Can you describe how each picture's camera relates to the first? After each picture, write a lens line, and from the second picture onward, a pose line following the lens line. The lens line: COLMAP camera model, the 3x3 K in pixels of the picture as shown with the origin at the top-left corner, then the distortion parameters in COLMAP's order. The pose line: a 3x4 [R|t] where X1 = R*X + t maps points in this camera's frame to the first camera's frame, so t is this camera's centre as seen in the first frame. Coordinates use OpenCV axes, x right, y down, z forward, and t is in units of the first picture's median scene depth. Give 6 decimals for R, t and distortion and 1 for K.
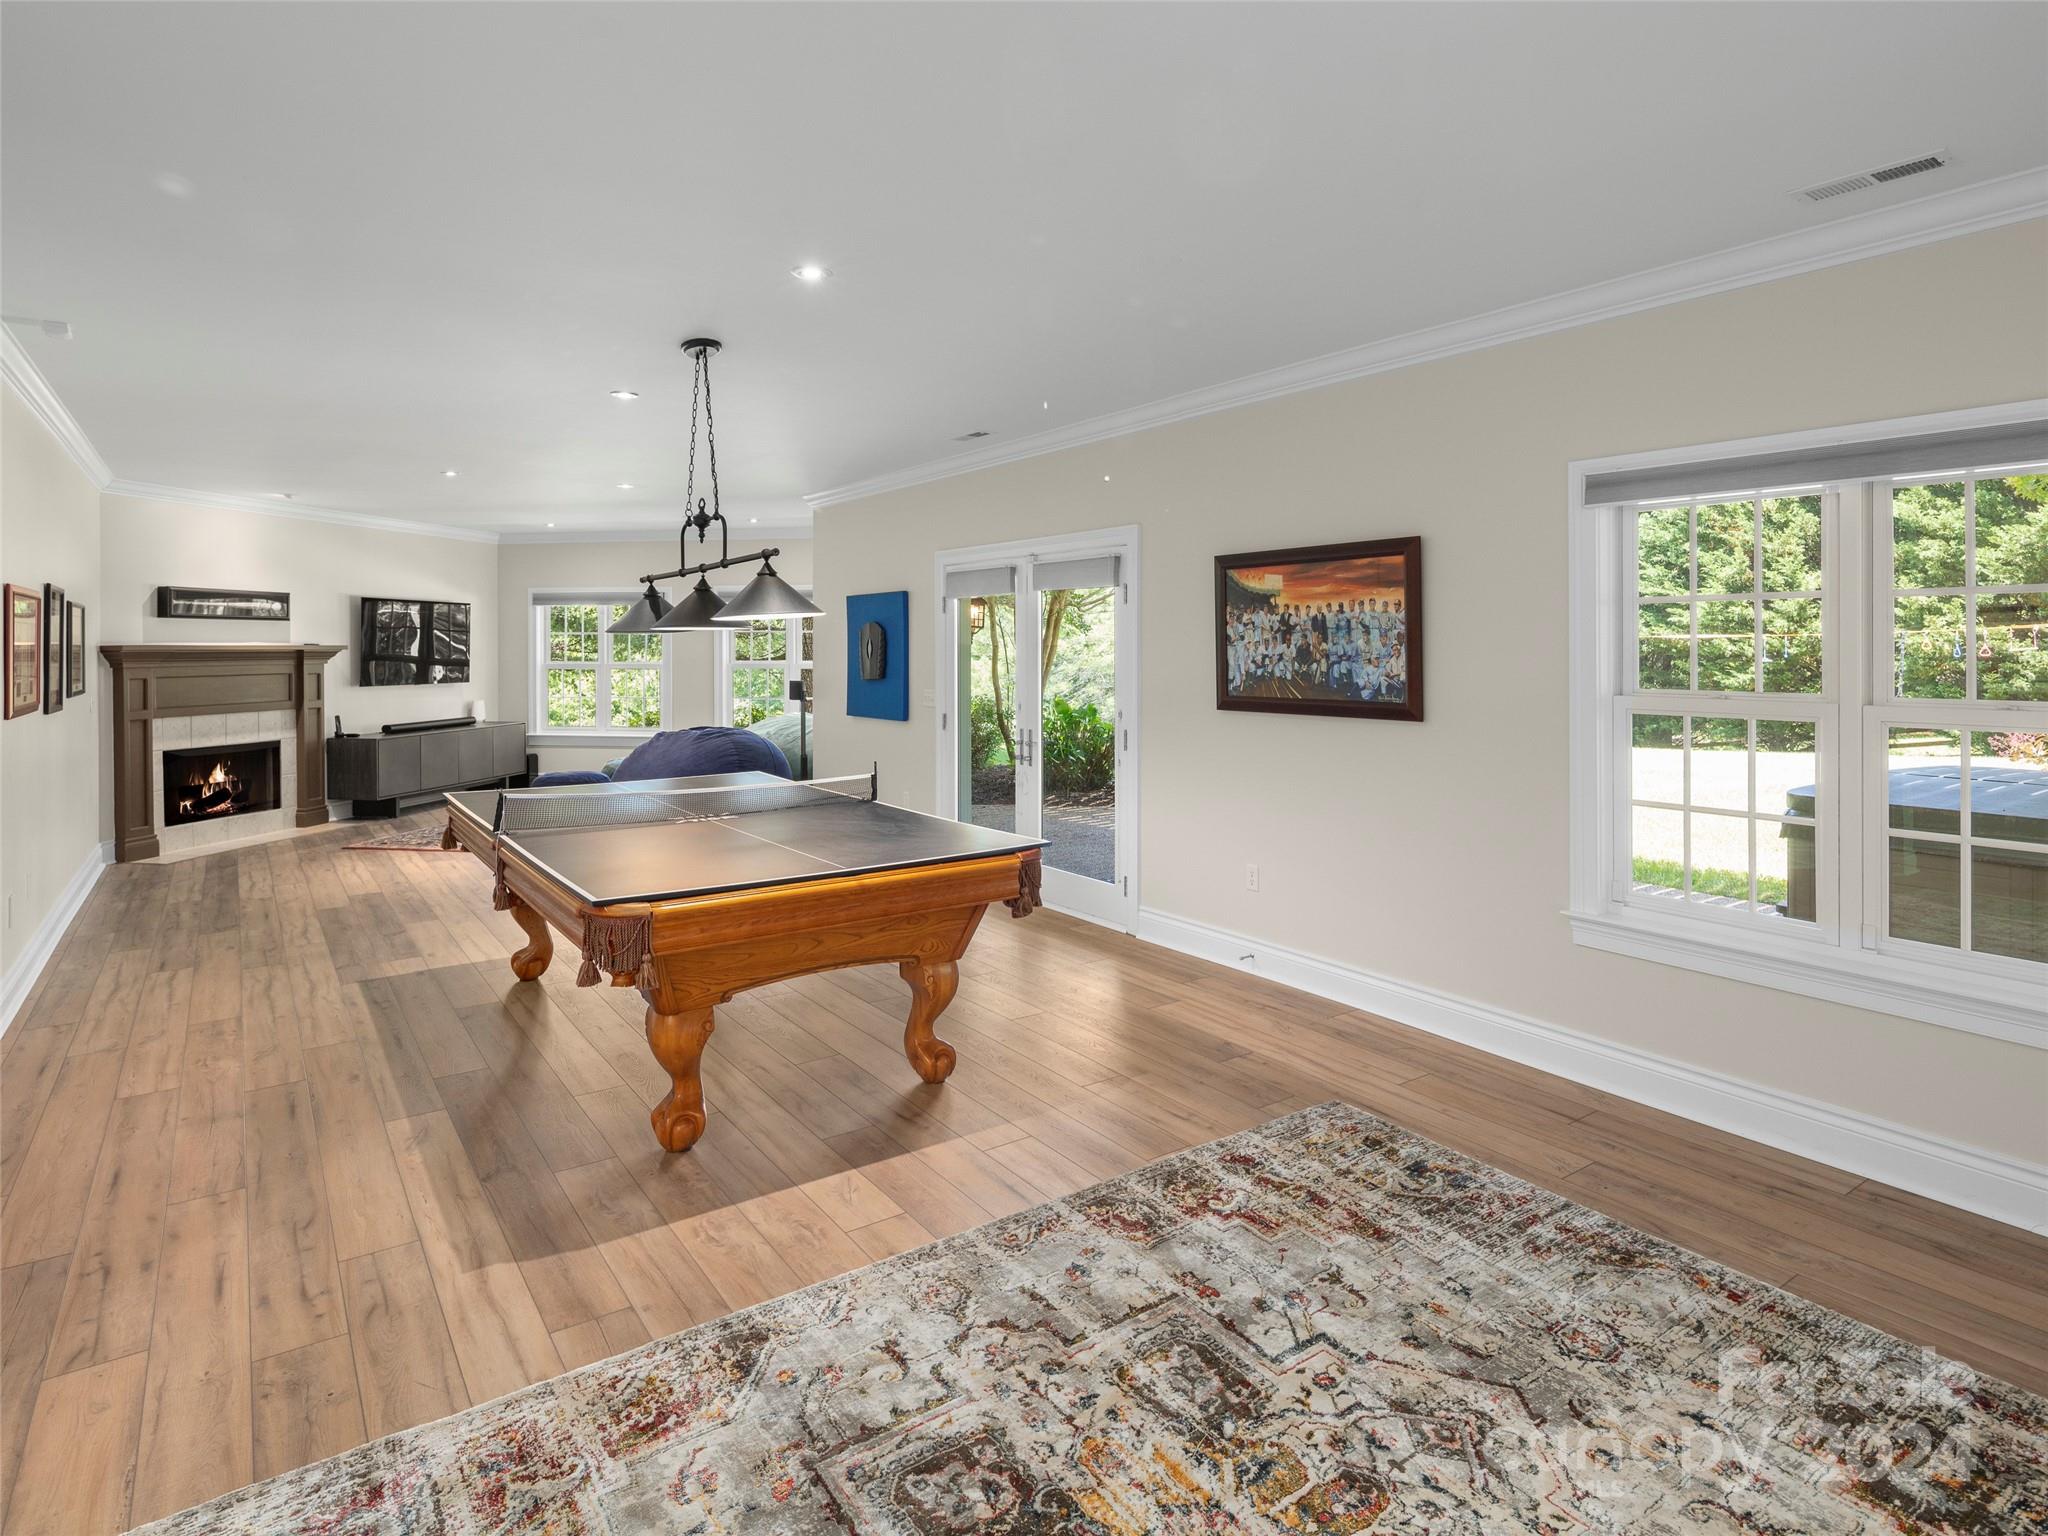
lens RADIAL K [[1134.7, 0, 1022.2], [0, 1134.7, 717.3], [0, 0, 1]] dist [-0.005461, -0.001729]
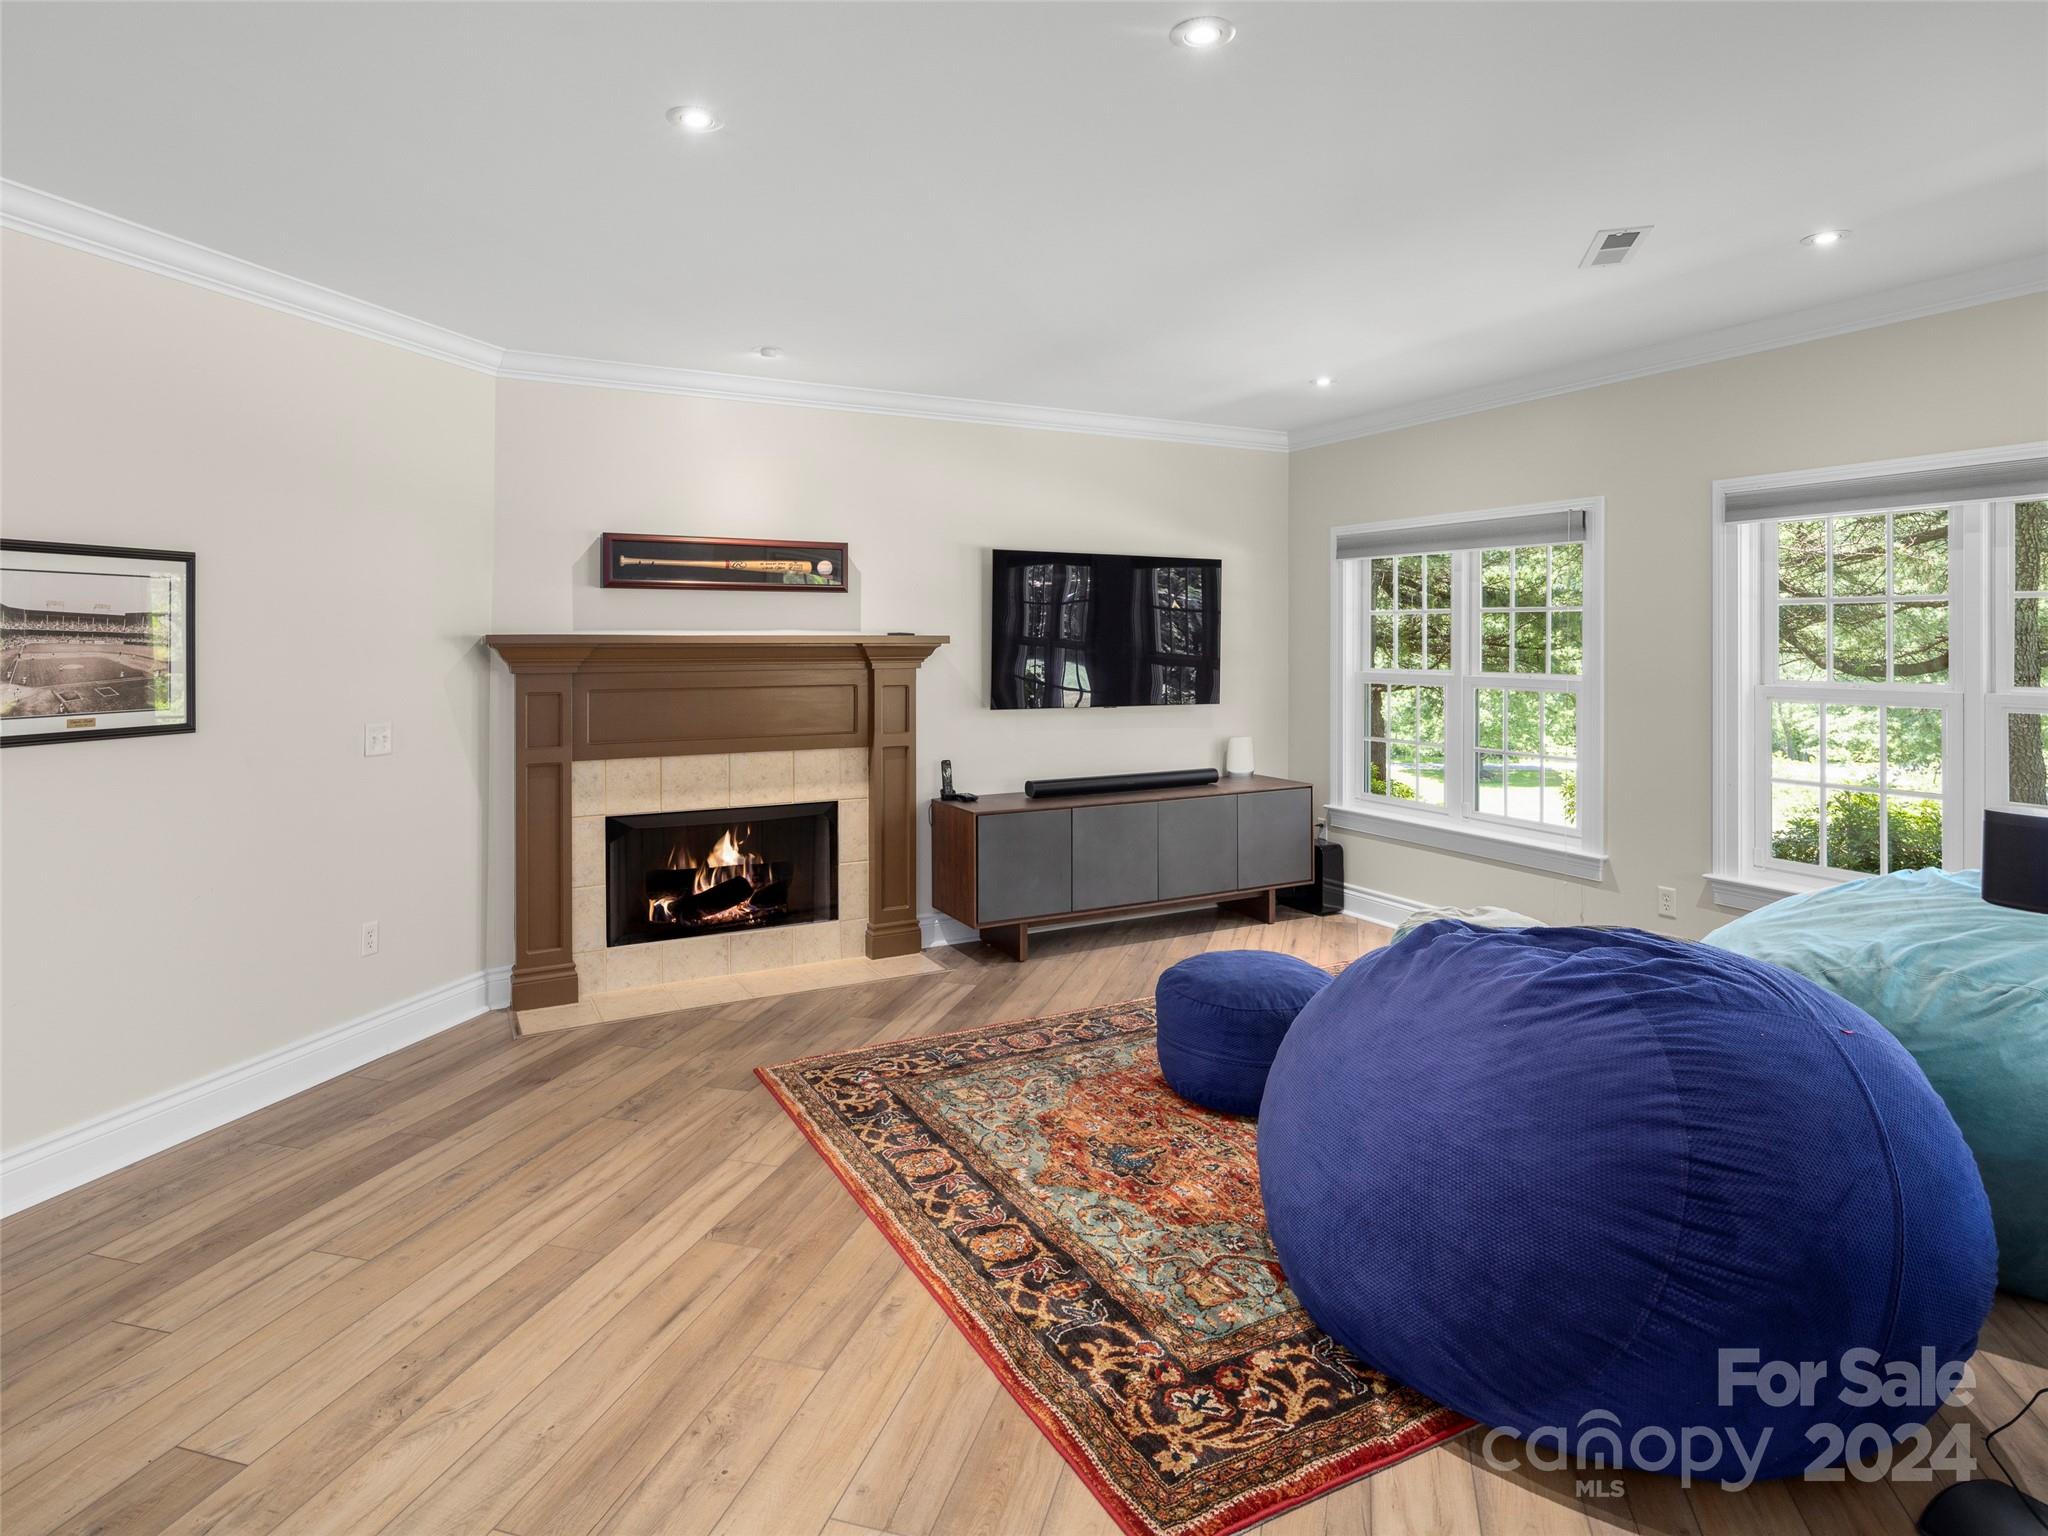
lens RADIAL K [[1108.3, 0, 1025.8], [0, 1108.3, 653.8], [0, 0, 1]] dist [0.029326, -0.000324]
pose [[0.633108, -0.005672, -0.774043, -0.158150], [-0.043669, 0.998119, -0.043032, -0.034036], [0.772831, 0.061045, 0.631669, 0.708903]]
